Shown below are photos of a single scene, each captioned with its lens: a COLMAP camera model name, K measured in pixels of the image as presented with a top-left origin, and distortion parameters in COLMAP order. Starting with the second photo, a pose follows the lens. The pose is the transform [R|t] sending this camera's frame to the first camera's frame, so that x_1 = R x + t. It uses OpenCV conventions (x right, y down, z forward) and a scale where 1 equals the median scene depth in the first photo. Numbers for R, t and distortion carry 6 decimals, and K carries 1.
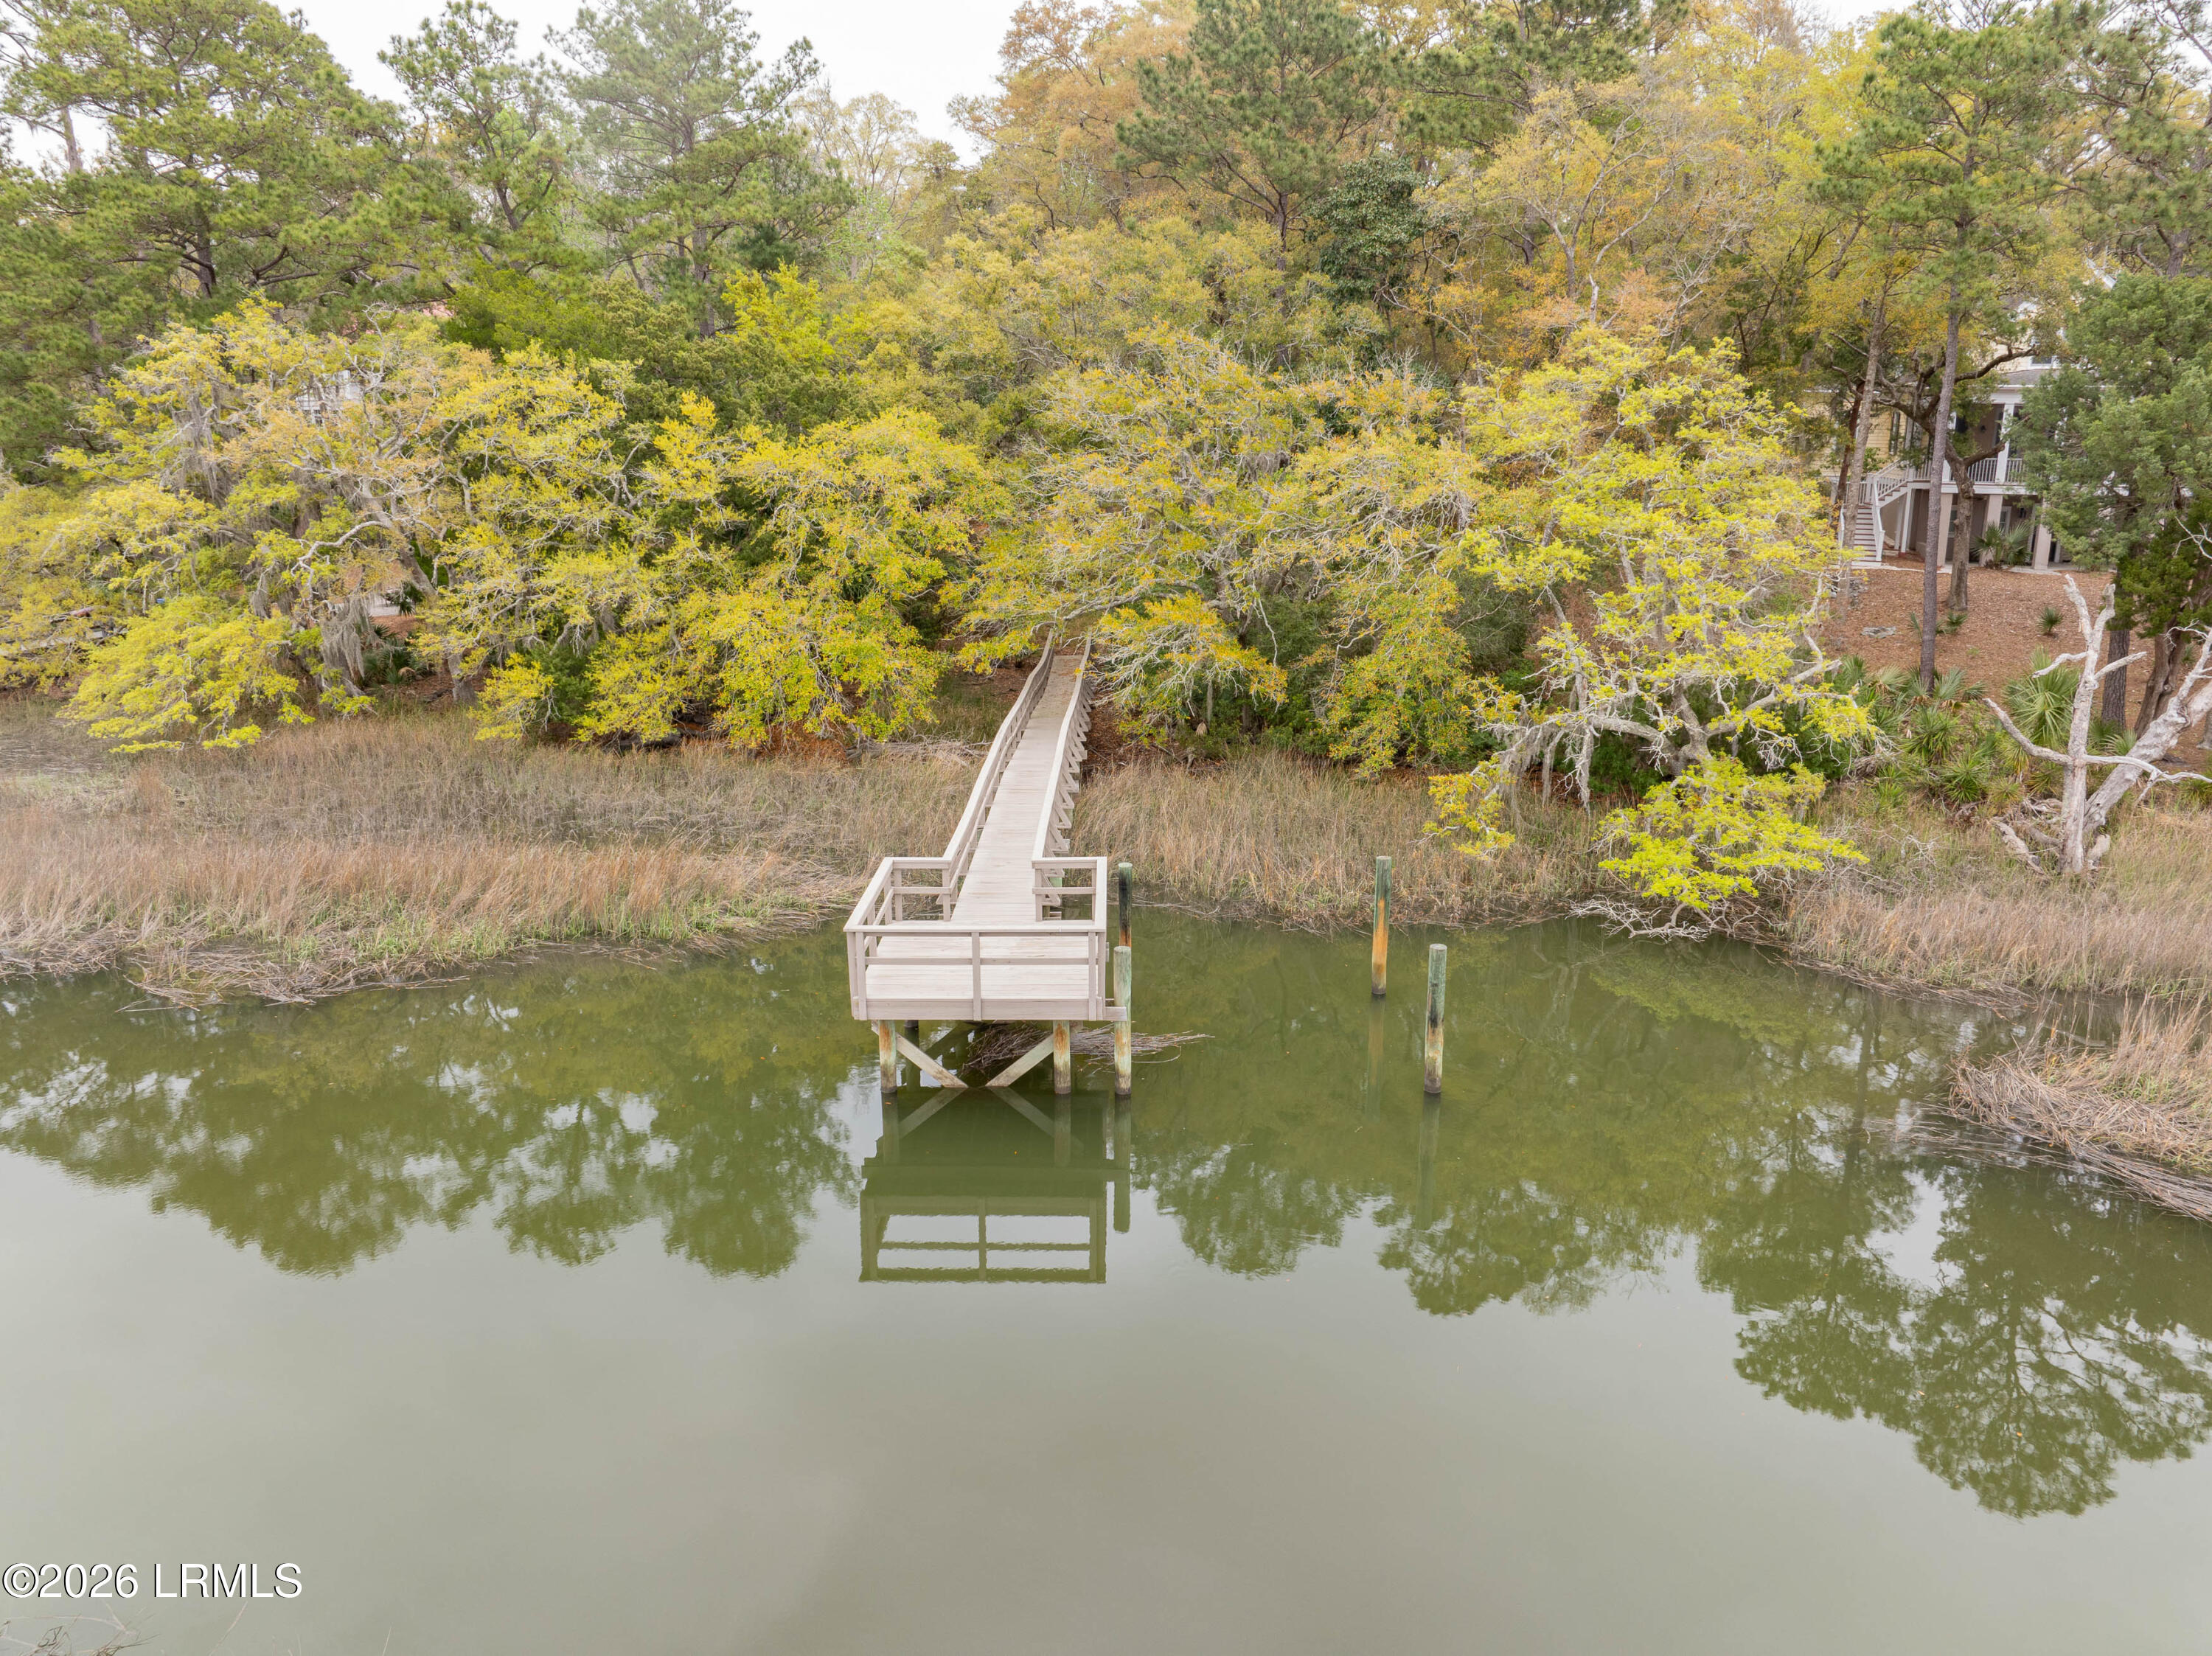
lens RADIAL K [[1563.0, 0, 1109.8], [0, 1563.0, 829.7], [0, 0, 1]] dist [-0.040767, 0.002097]
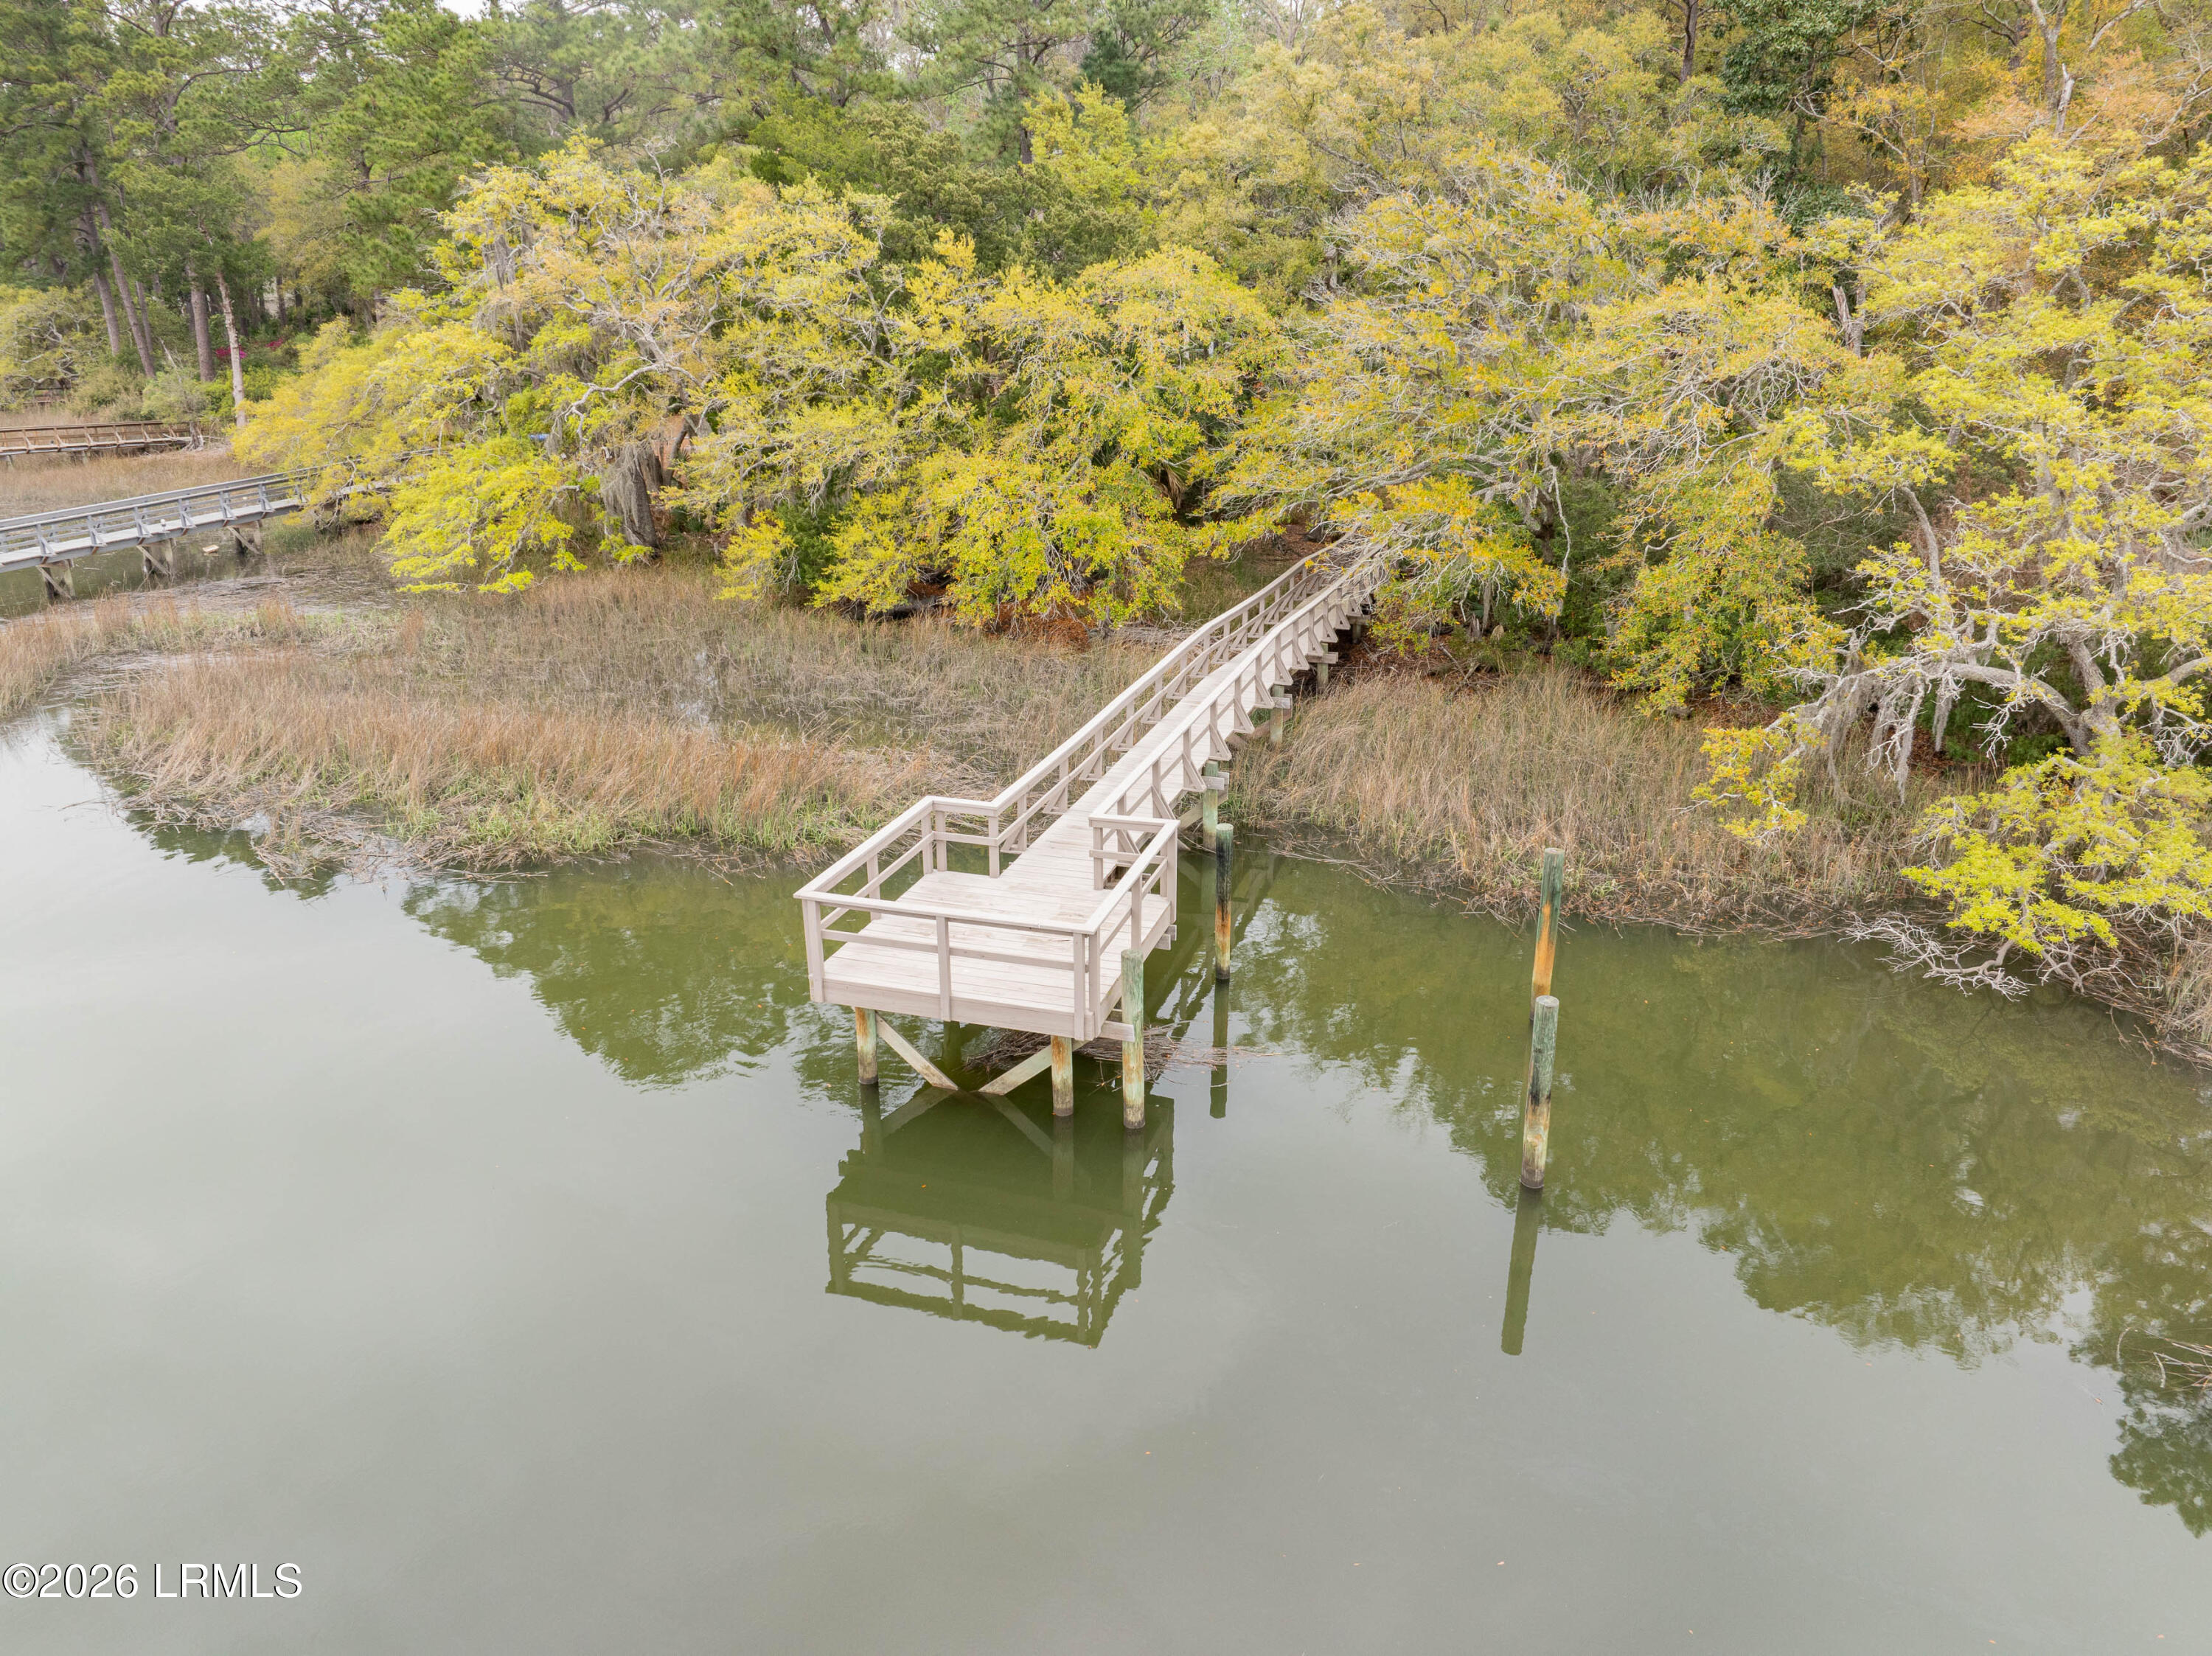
lens RADIAL K [[1563.0, 0, 1102.3], [0, 1563.0, 823.0], [0, 0, 1]] dist [-0.040767, 0.002097]
pose [[0.955611, 0.096179, -0.278493, 0.110681], [-0.070067, 0.992286, 0.102265, -0.036668], [0.286180, -0.078212, 0.954978, 0.132299]]
